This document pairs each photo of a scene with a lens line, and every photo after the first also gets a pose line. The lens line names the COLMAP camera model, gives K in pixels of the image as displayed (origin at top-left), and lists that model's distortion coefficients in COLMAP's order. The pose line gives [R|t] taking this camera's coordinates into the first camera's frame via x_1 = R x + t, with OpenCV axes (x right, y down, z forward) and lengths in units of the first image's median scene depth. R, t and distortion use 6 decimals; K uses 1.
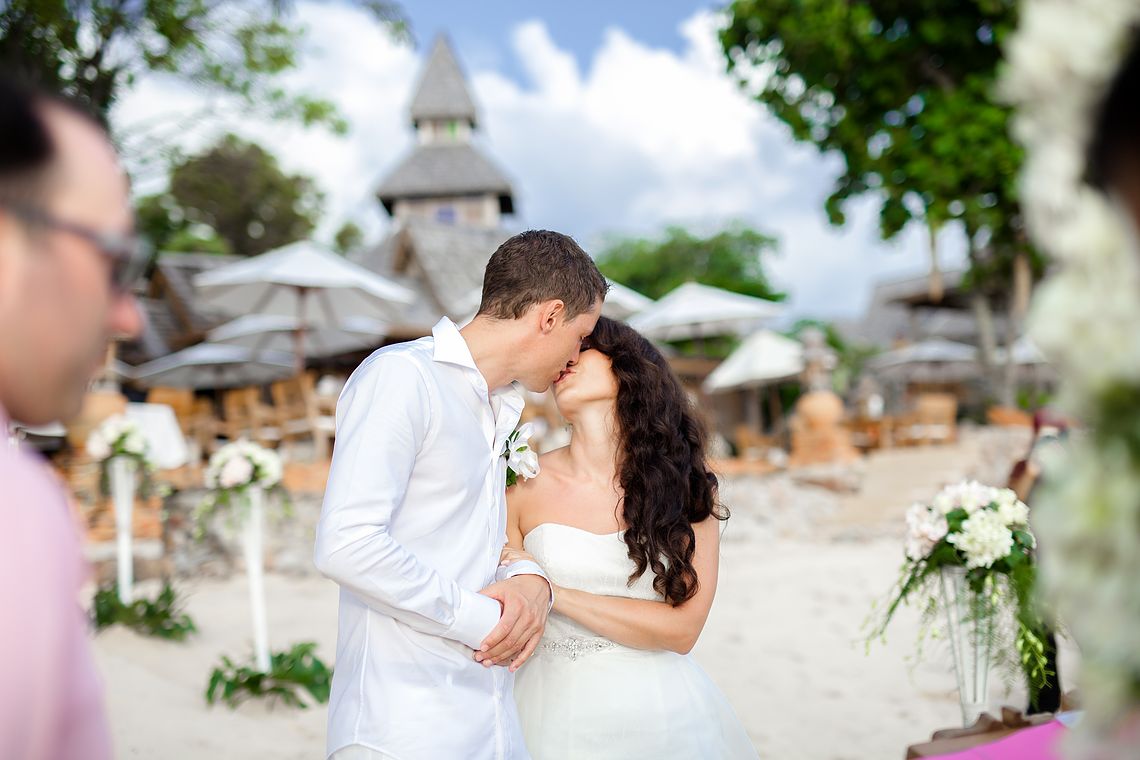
lens RADIAL K [[1655.8, 0, 570.0], [0, 1655.8, 380.0], [0, 0, 1]] dist [-0.009288, 0.151677]
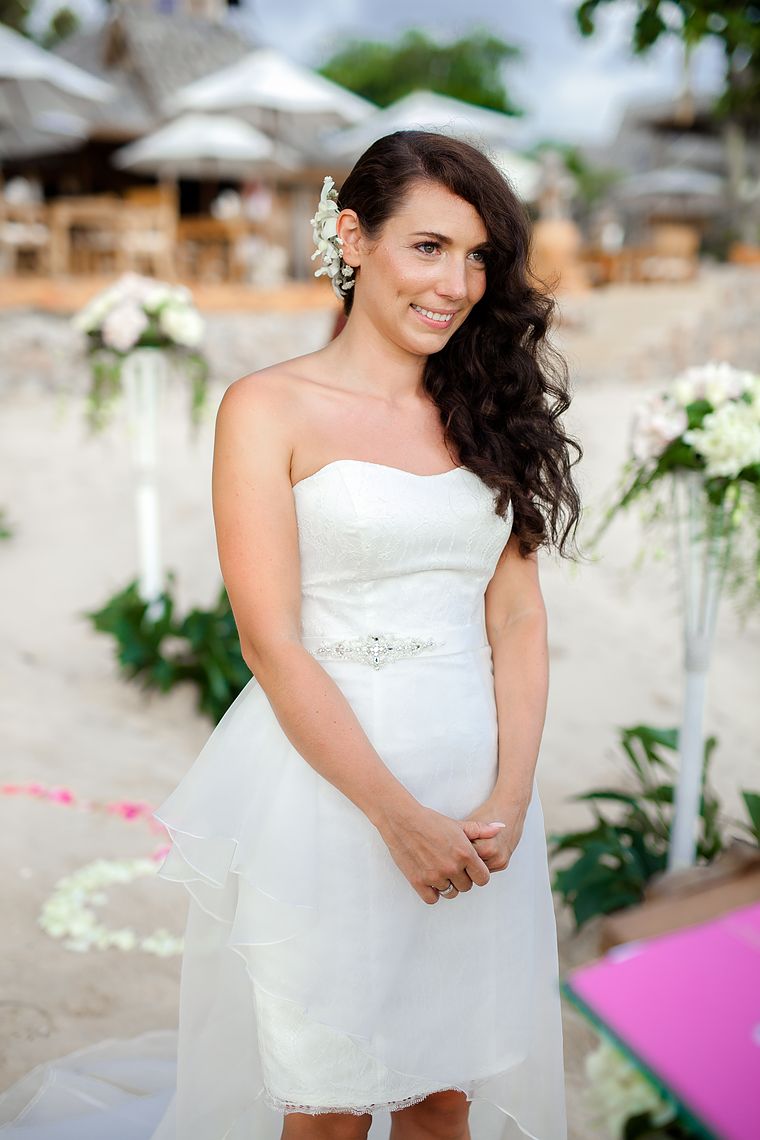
lens RADIAL K [[1655.8, 0, 316.5], [0, 1655.8, 519.9], [0, 0, 1]] dist [-0.009288, 0.151677]
pose [[0.998892, 0.044362, 0.015724, 0.039284], [-0.046576, 0.979806, 0.194450, -0.011032], [-0.006780, -0.194967, 0.980786, 0.206402]]
